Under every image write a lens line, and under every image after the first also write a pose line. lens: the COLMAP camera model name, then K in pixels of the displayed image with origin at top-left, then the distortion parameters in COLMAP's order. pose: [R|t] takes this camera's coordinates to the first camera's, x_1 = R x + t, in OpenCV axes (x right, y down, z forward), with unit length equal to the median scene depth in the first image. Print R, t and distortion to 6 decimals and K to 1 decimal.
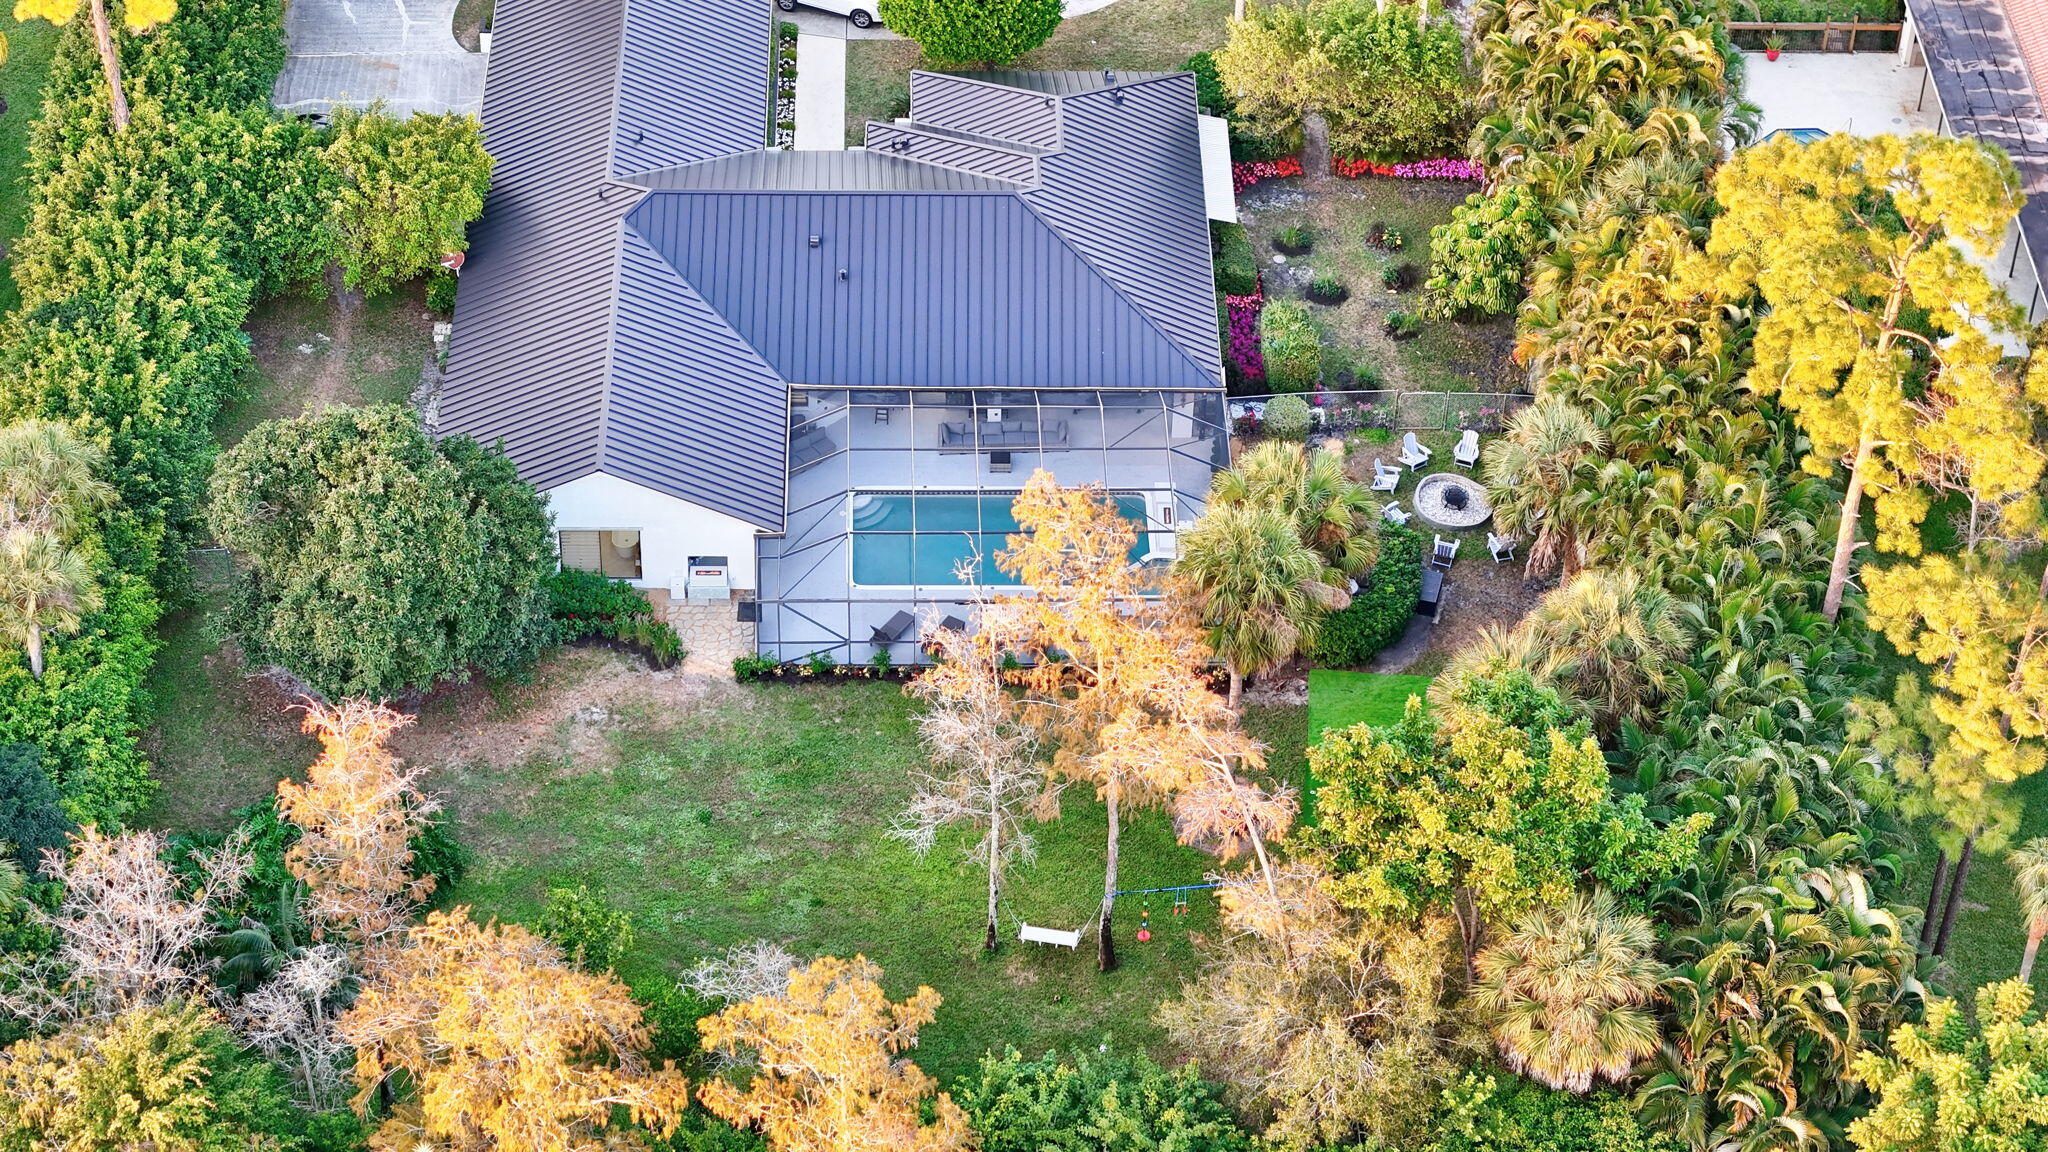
lens RADIAL K [[4099.1, 0, 1026.1], [0, 4099.1, 575.5], [0, 0, 1]] dist [-0.125087, 0.000000]
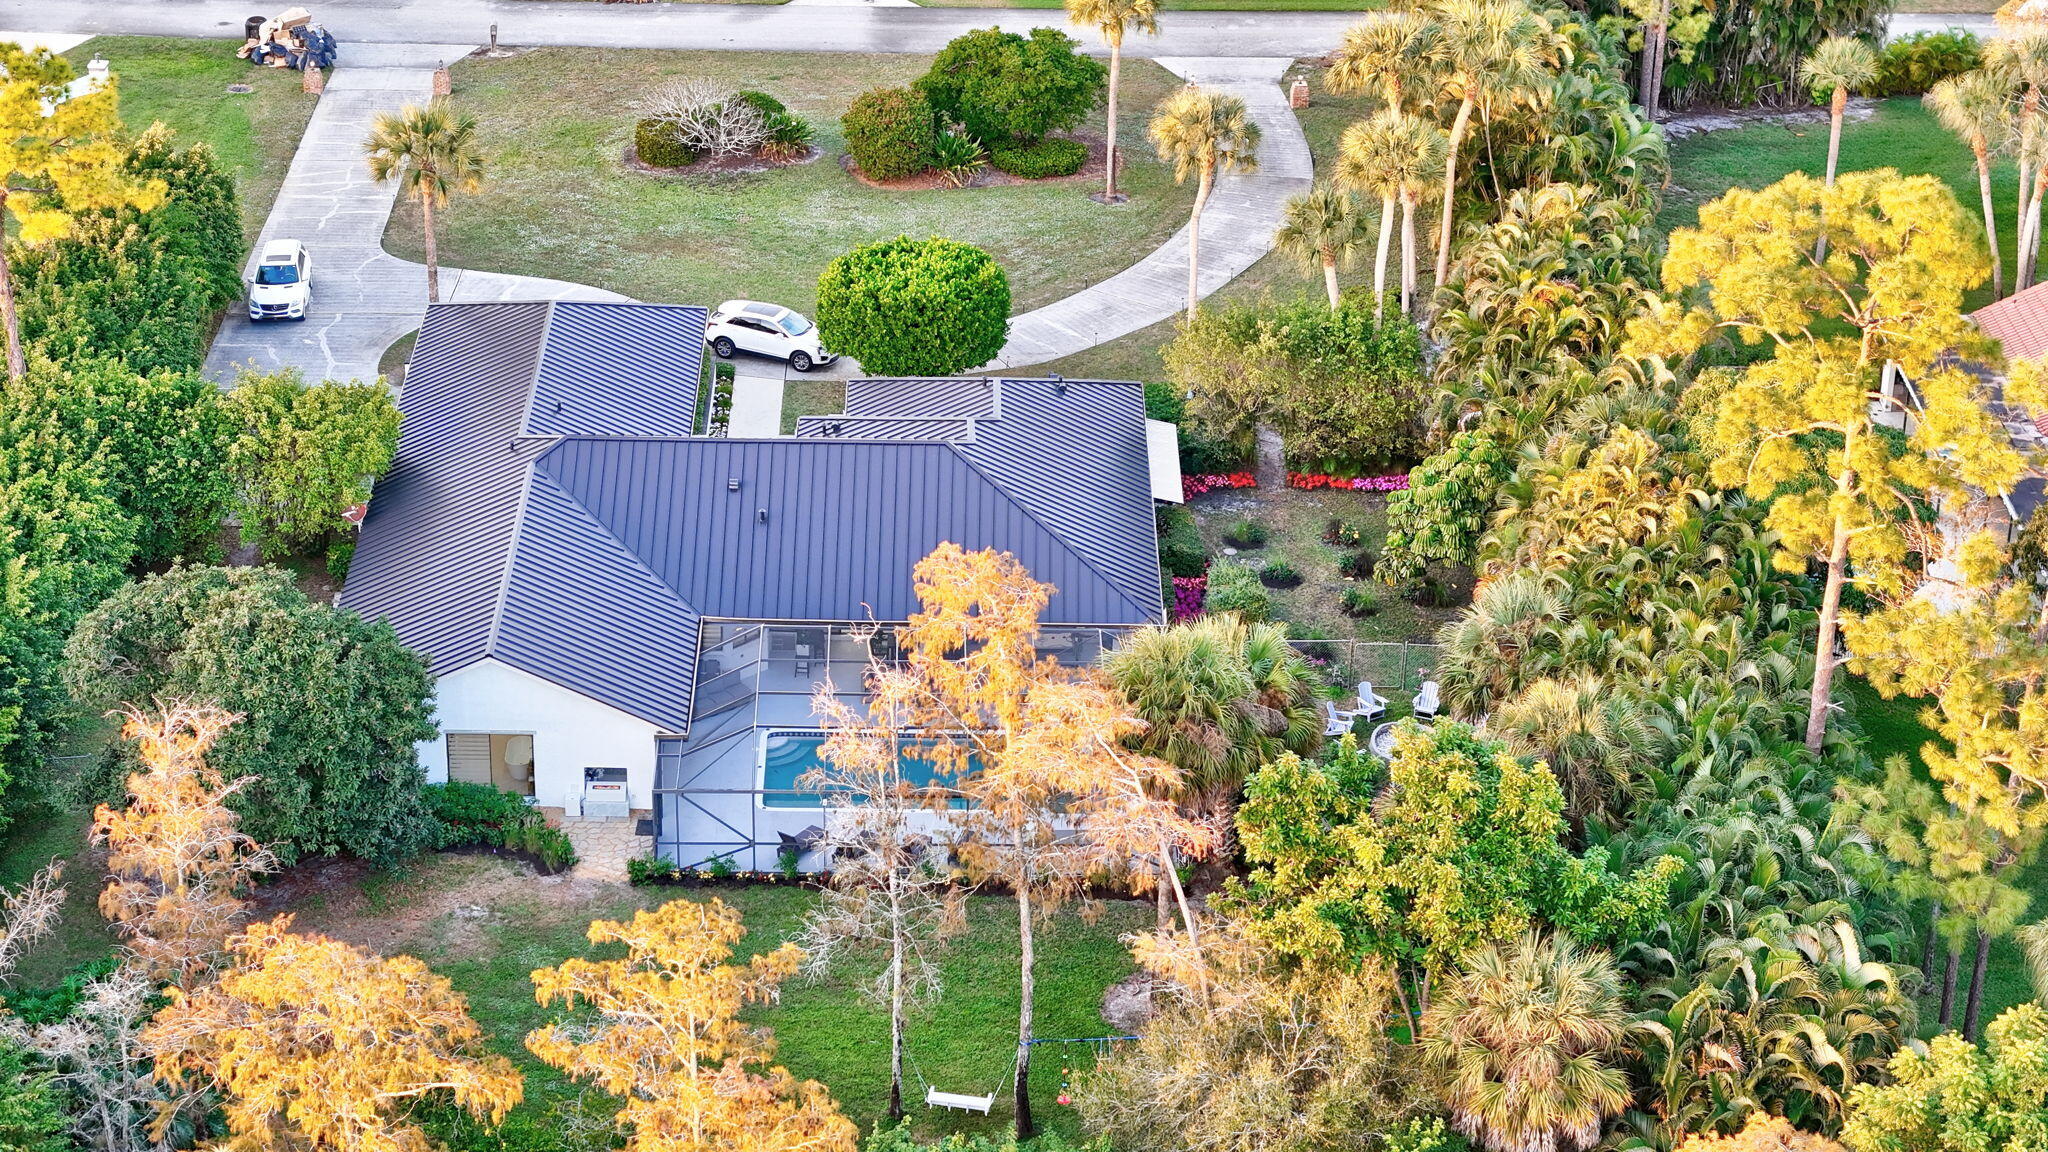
lens RADIAL K [[4099.1, 0, 1023.2], [0, 4099.1, 576.2], [0, 0, 1]] dist [-0.125087, 0.000000]
pose [[0.999955, 0.001614, -0.009367, 0.026652], [-0.003873, 0.969159, -0.246407, 0.189209], [0.008680, 0.246432, 0.969121, 0.094960]]
